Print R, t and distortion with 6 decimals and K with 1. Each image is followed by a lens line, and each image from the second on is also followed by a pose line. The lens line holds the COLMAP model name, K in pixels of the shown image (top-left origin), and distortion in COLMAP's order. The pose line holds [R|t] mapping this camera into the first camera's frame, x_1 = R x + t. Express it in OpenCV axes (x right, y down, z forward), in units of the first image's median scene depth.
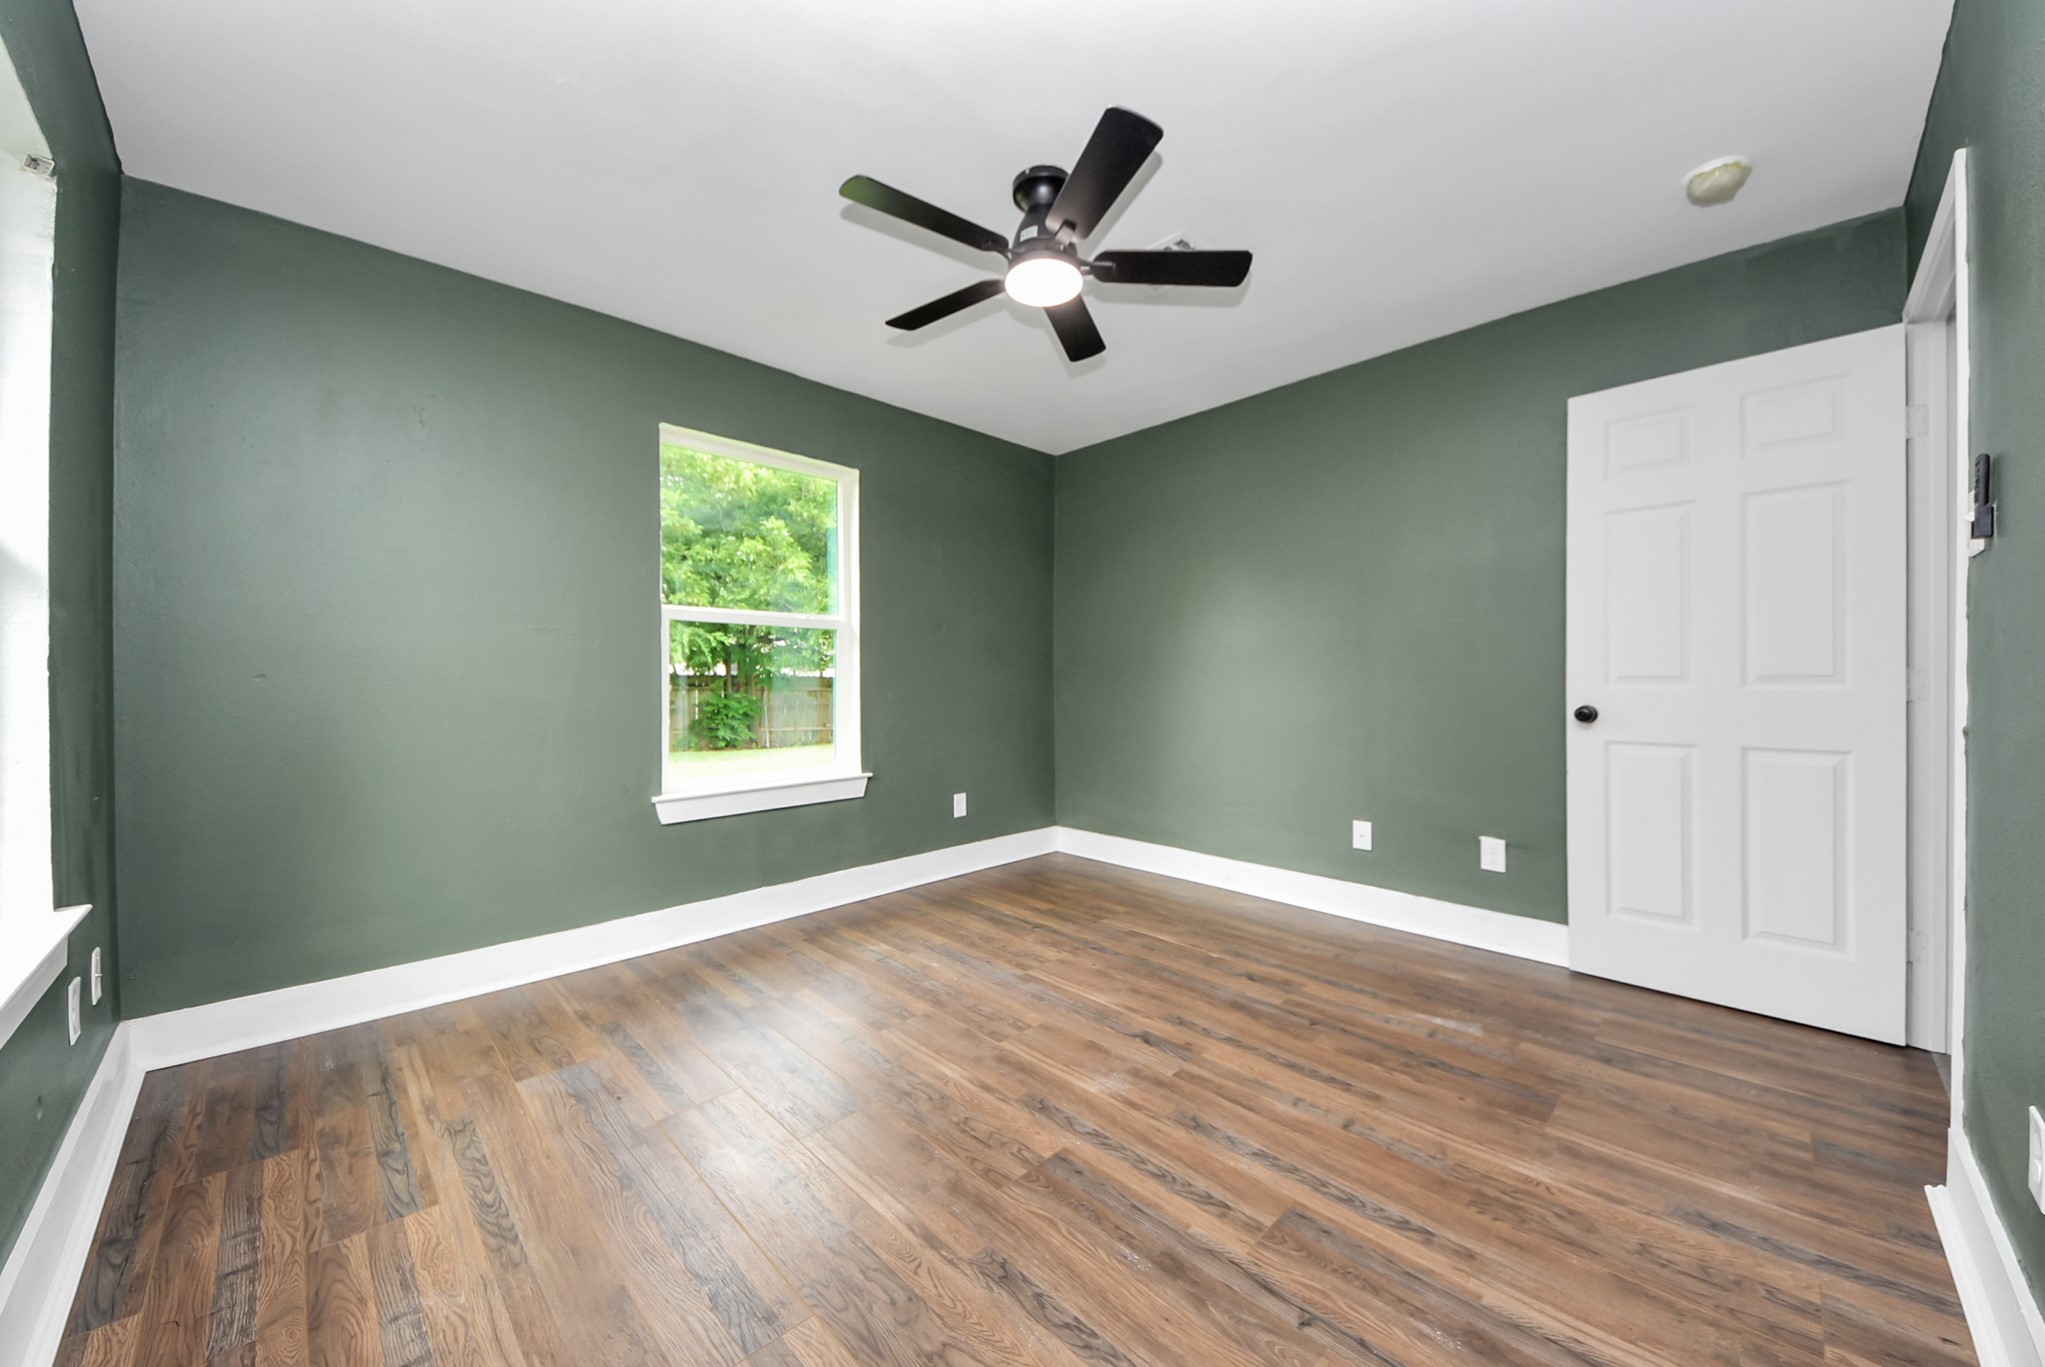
lens RADIAL K [[741.8, 0, 1013.6], [0, 741.8, 679.6], [0, 0, 1]] dist [0.001585, -0.010211]
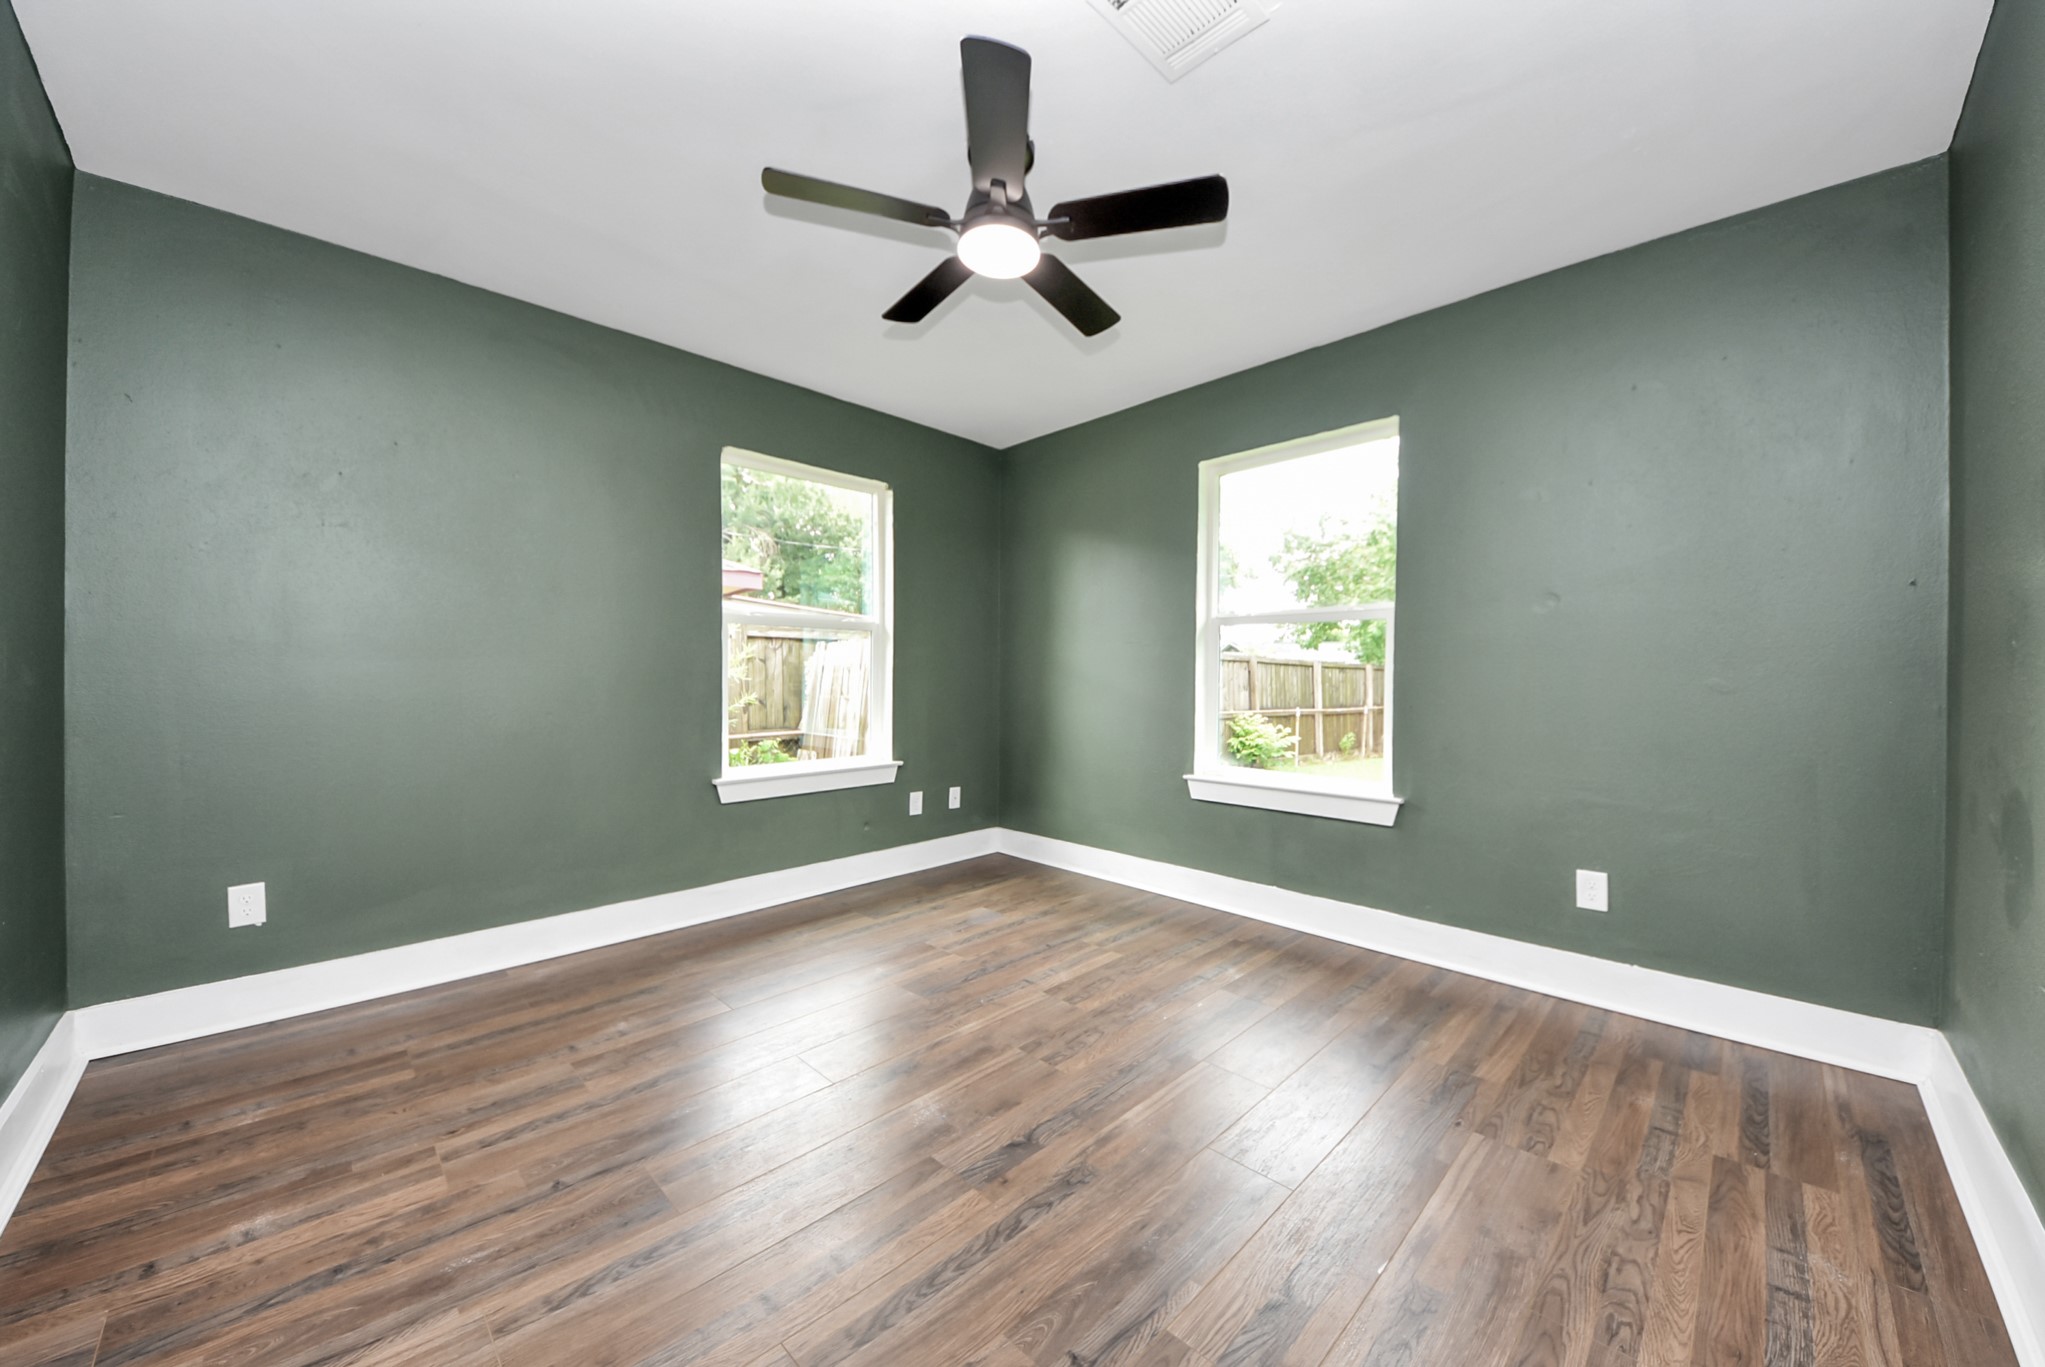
lens RADIAL K [[741.8, 0, 1013.6], [0, 741.8, 679.6], [0, 0, 1]] dist [0.001585, -0.010211]
pose [[0.009501, 0.015732, -0.999831, 0.914966], [-0.016083, 0.999749, 0.015578, 0.012456], [0.999826, 0.015932, 0.009752, 0.988436]]
